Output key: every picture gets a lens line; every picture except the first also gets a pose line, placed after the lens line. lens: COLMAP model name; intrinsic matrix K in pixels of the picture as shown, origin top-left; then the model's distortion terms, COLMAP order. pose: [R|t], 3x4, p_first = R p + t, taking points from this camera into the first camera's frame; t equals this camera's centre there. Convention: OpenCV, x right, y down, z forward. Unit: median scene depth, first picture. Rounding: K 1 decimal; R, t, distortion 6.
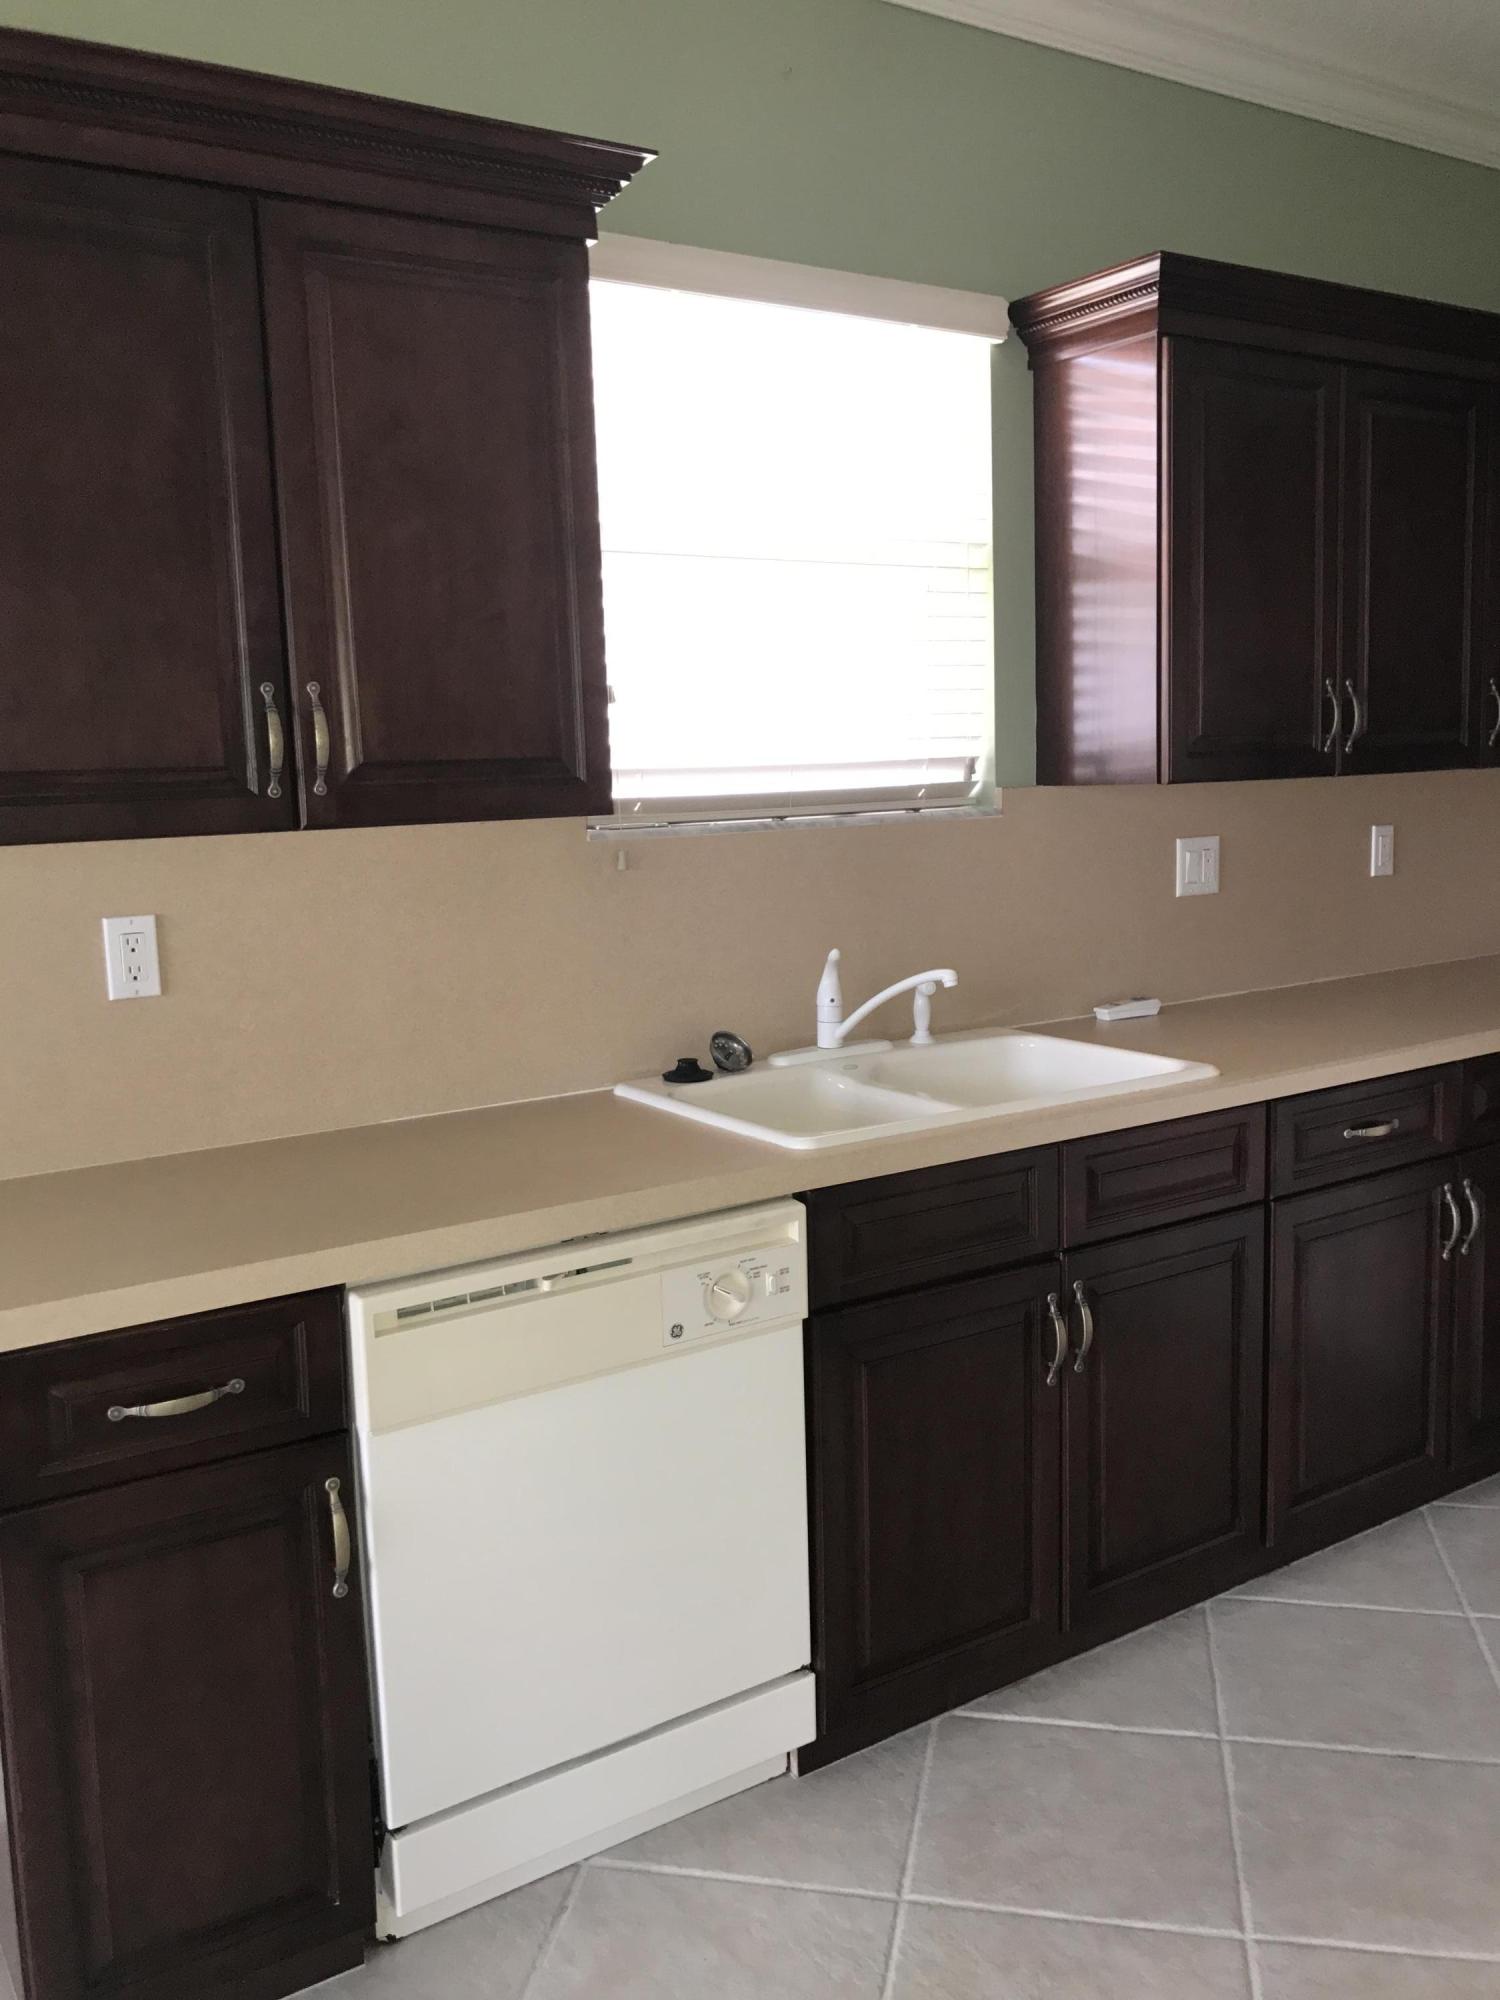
lens RADIAL K [[1668.0, 0, 750.3], [0, 1668.0, 991.6], [0, 0, 1]] dist [0.012579, 0.003828]
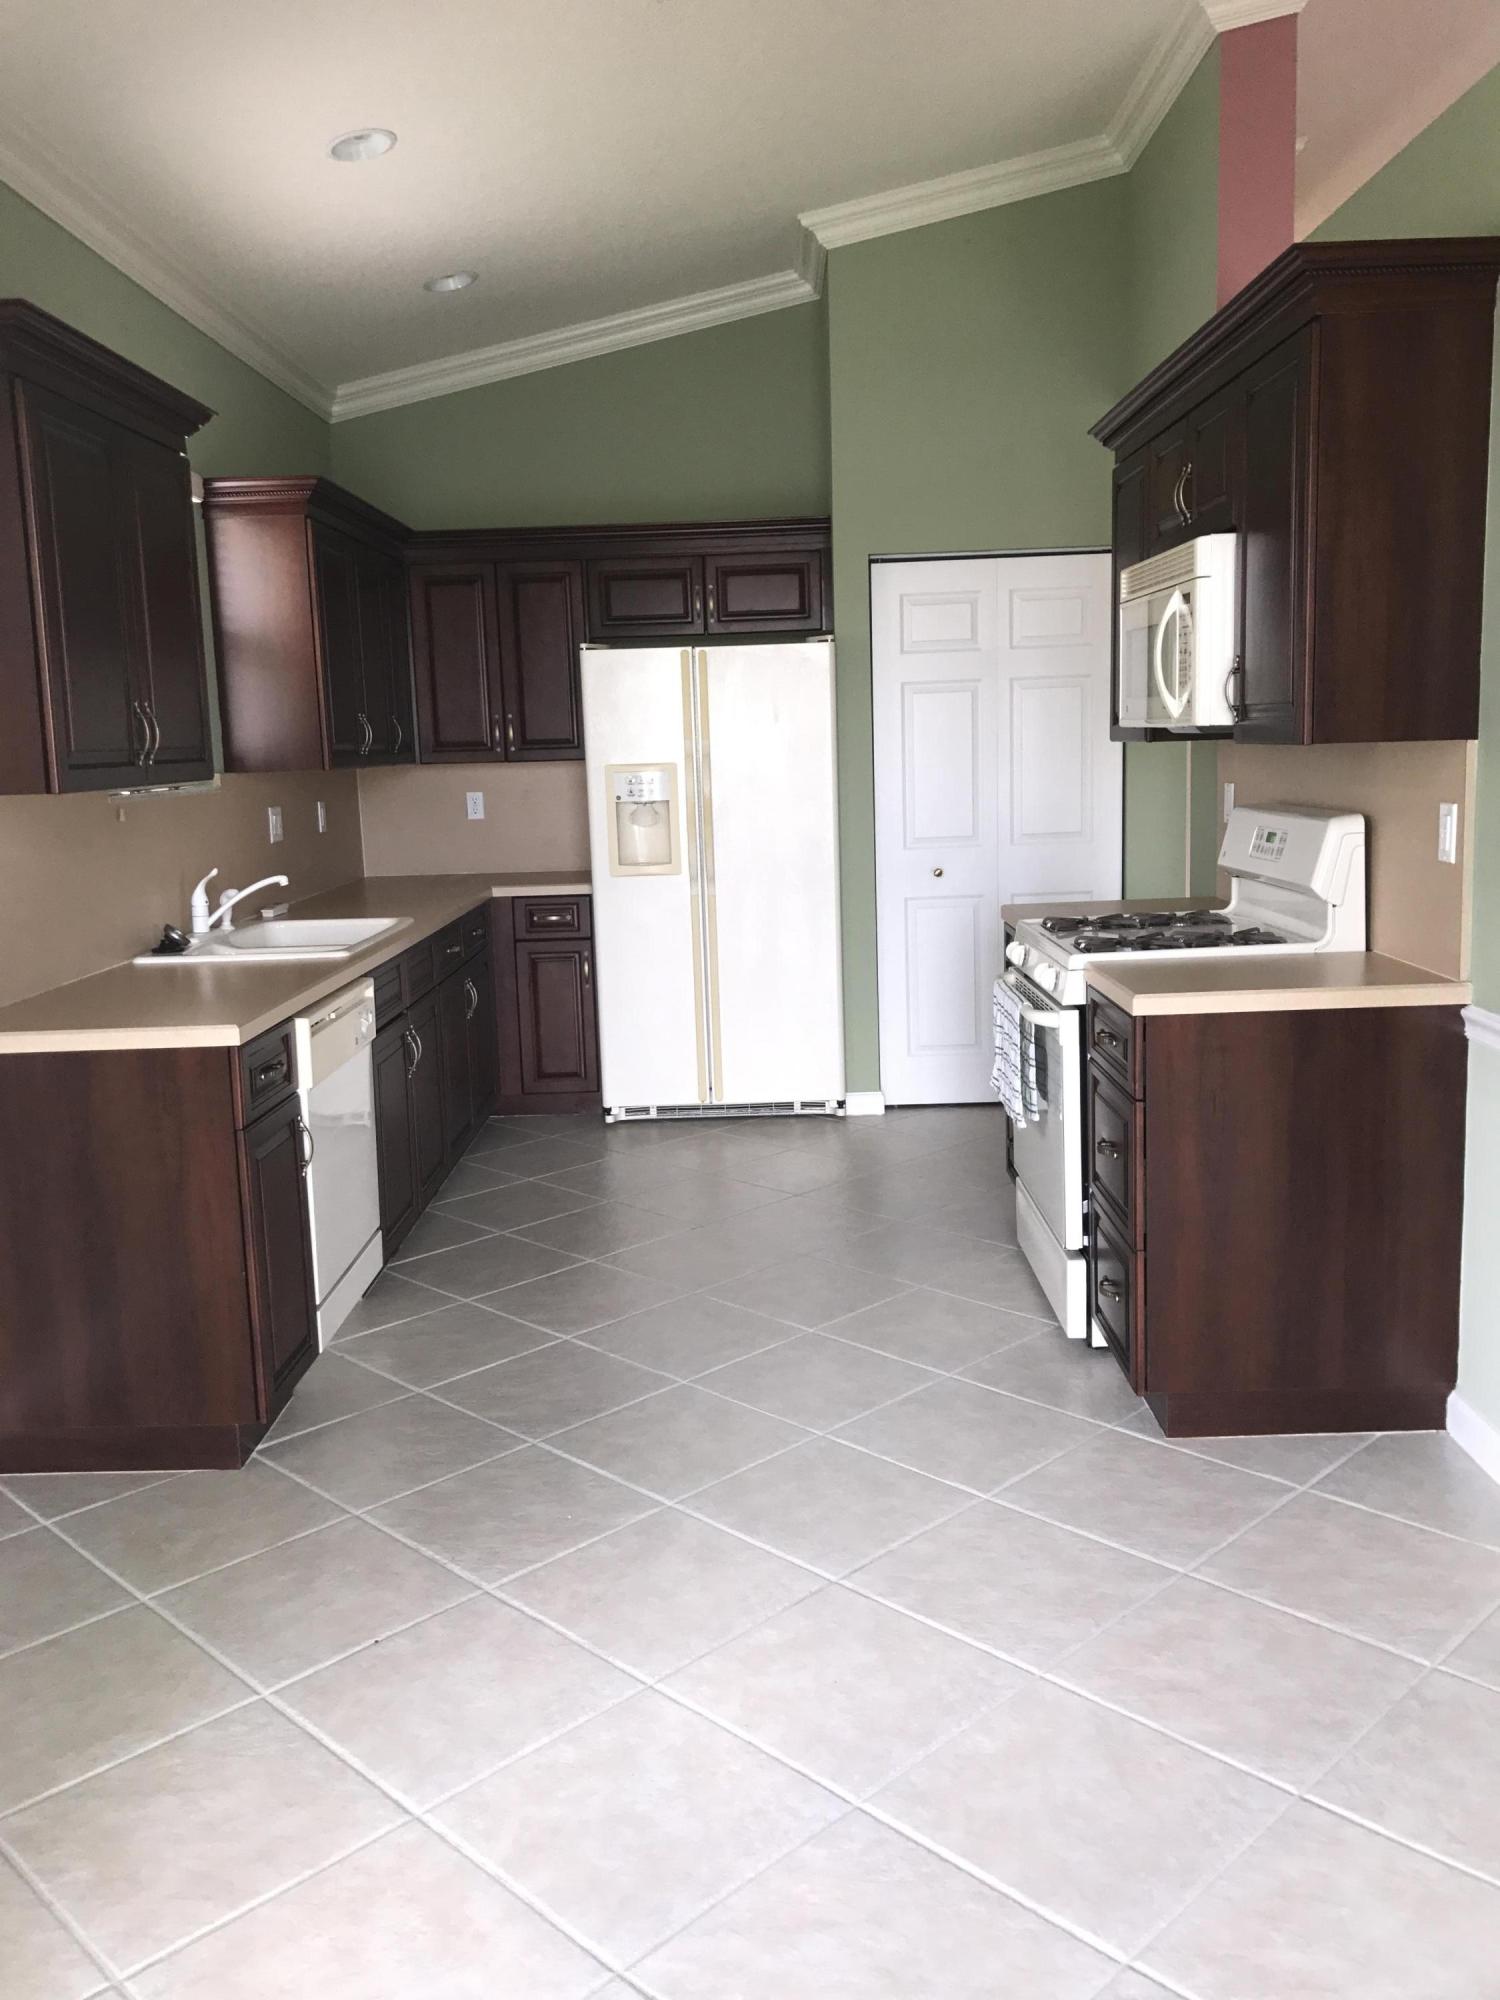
lens RADIAL K [[1668.0, 0, 750.3], [0, 1668.0, 991.6], [0, 0, 1]] dist [0.012579, 0.003828]
pose [[0.552932, -0.108750, 0.826099, -1.174354], [0.125601, 0.990996, 0.046389, 0.095714], [-0.823706, 0.078109, 0.561612, -0.400081]]
